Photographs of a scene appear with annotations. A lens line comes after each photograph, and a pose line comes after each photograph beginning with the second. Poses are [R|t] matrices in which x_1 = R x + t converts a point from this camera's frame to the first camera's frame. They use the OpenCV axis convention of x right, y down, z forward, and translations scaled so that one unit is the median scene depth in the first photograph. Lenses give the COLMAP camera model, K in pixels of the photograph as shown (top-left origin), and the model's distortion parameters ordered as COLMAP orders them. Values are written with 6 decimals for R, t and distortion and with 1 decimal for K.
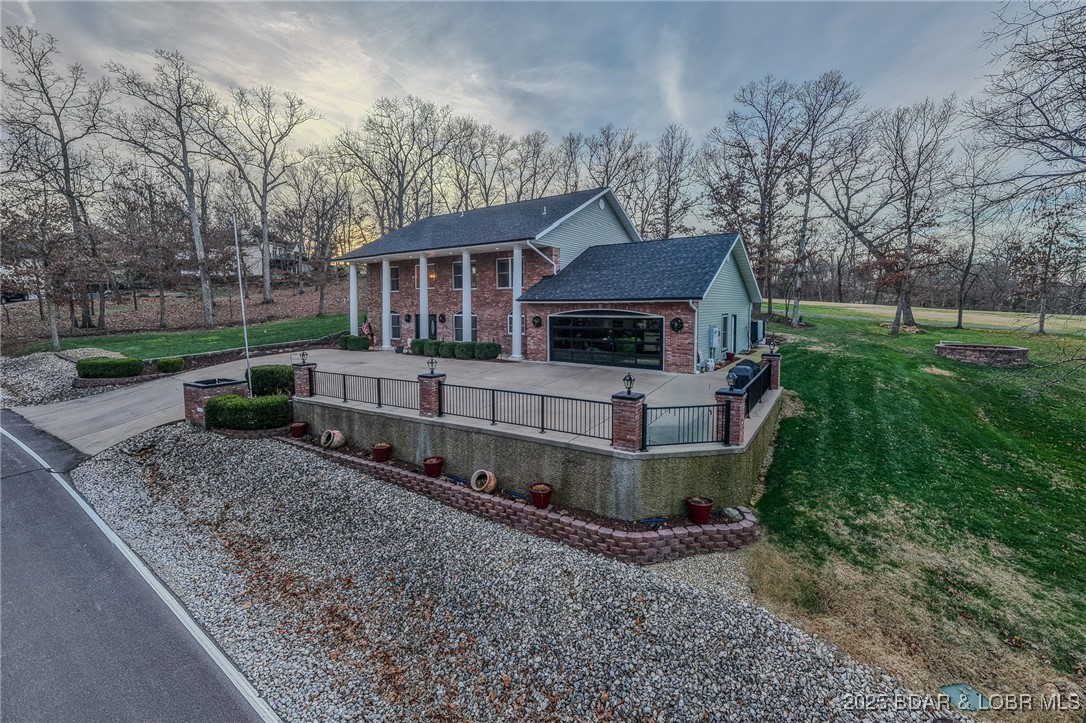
lens RADIAL K [[447.0, 0, 540.5], [0, 447.0, 334.1], [0, 0, 1]] dist [-0.000934, -0.000091]
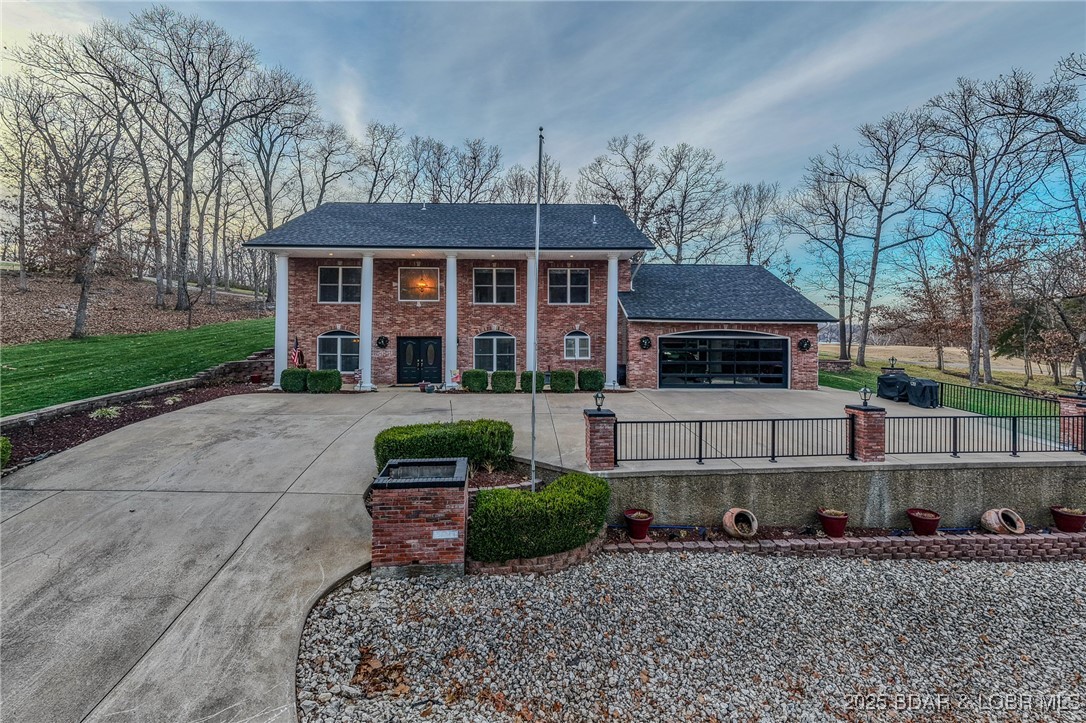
lens RADIAL K [[447.0, 0, 540.5], [0, 447.0, 334.1], [0, 0, 1]] dist [-0.000934, -0.000091]
pose [[0.819973, 0.005734, 0.572374, -0.561070], [0.026239, 0.998522, -0.047594, -0.008078], [-0.571801, 0.054045, 0.818611, 0.324782]]
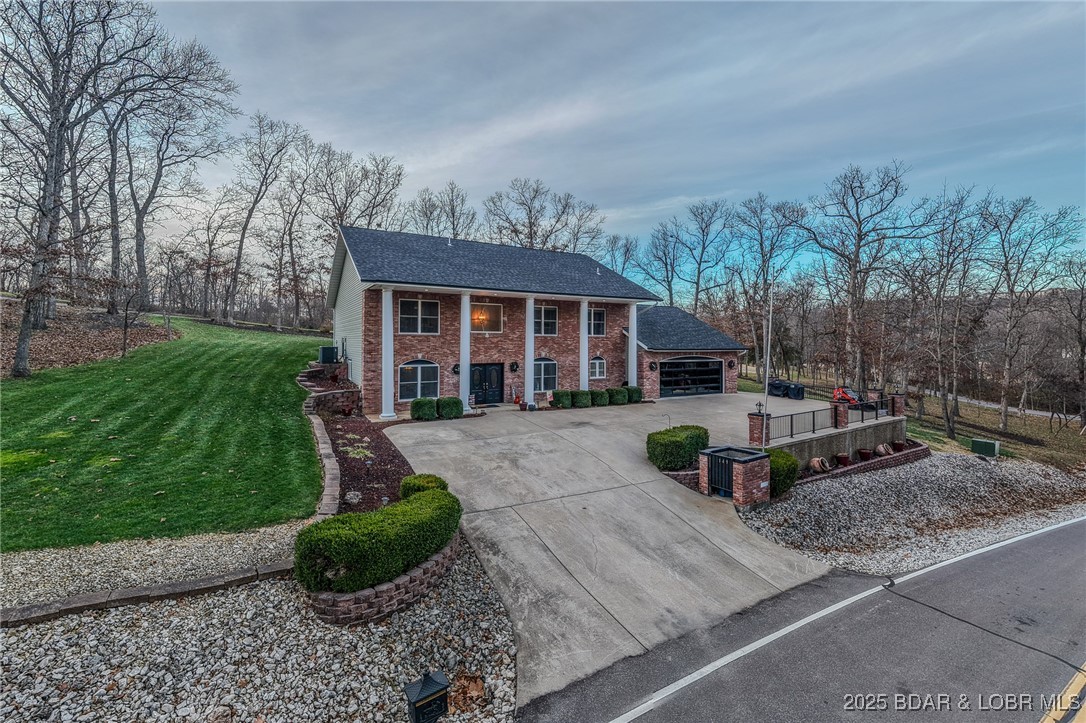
lens RADIAL K [[447.0, 0, 540.5], [0, 447.0, 334.1], [0, 0, 1]] dist [-0.000934, -0.000091]
pose [[0.462684, 0.024165, 0.886194, -1.028905], [0.044327, 0.997747, -0.050350, -0.055636], [-0.885415, 0.062579, 0.460570, 0.575607]]
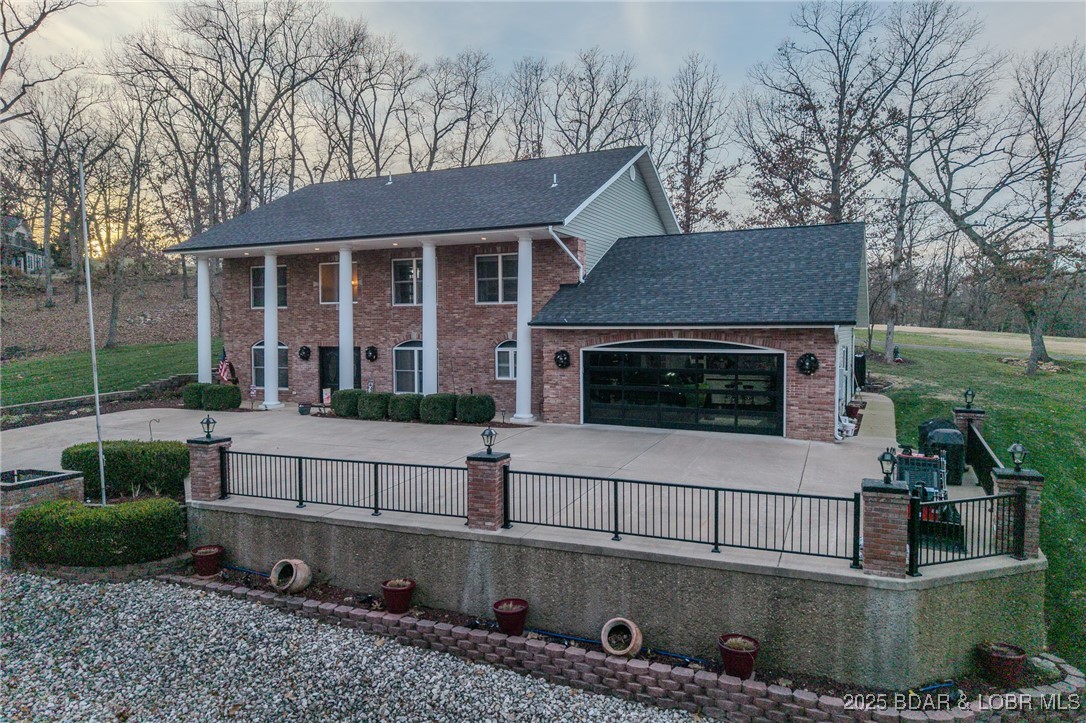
lens RADIAL K [[707.3, 0, 543.0], [0, 707.3, 361.5], [0, 0, 1]] dist [-0.000503, 0.000260]
pose [[0.987898, -0.005330, 0.155014, -0.150410], [0.008217, 0.999804, -0.017989, -0.006520], [-0.154888, 0.019045, 0.987748, 0.043629]]
